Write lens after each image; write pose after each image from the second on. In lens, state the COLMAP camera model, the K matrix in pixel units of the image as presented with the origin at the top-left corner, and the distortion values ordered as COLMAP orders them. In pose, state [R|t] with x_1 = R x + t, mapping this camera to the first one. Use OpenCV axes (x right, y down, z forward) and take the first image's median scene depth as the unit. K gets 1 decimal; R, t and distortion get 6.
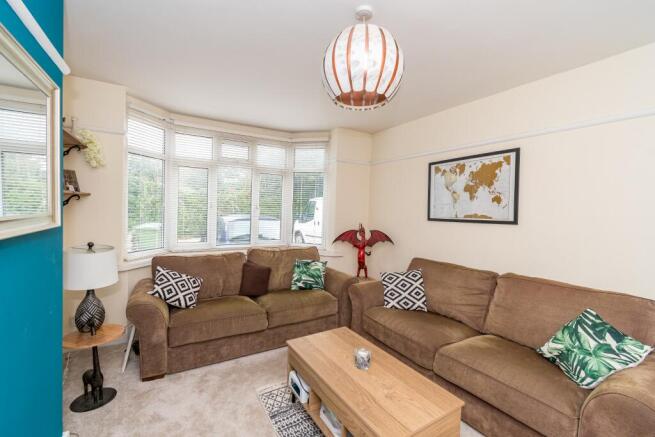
lens RADIAL K [[288.1, 0, 328.6], [0, 288.1, 216.1], [0, 0, 1]] dist [0.001552, 0.000152]
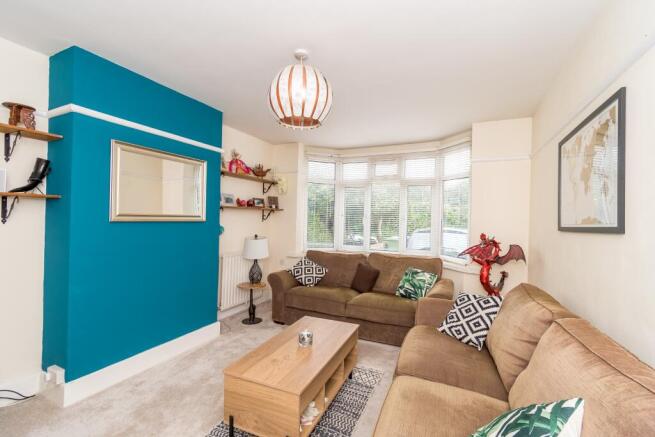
lens RADIAL K [[288.1, 0, 328.6], [0, 288.1, 216.1], [0, 0, 1]] dist [0.001552, 0.000152]
pose [[0.567242, -0.023299, -0.823221, 0.675525], [-0.028512, 0.998445, -0.047904, 0.033389], [0.823057, 0.050645, 0.565696, 0.232708]]
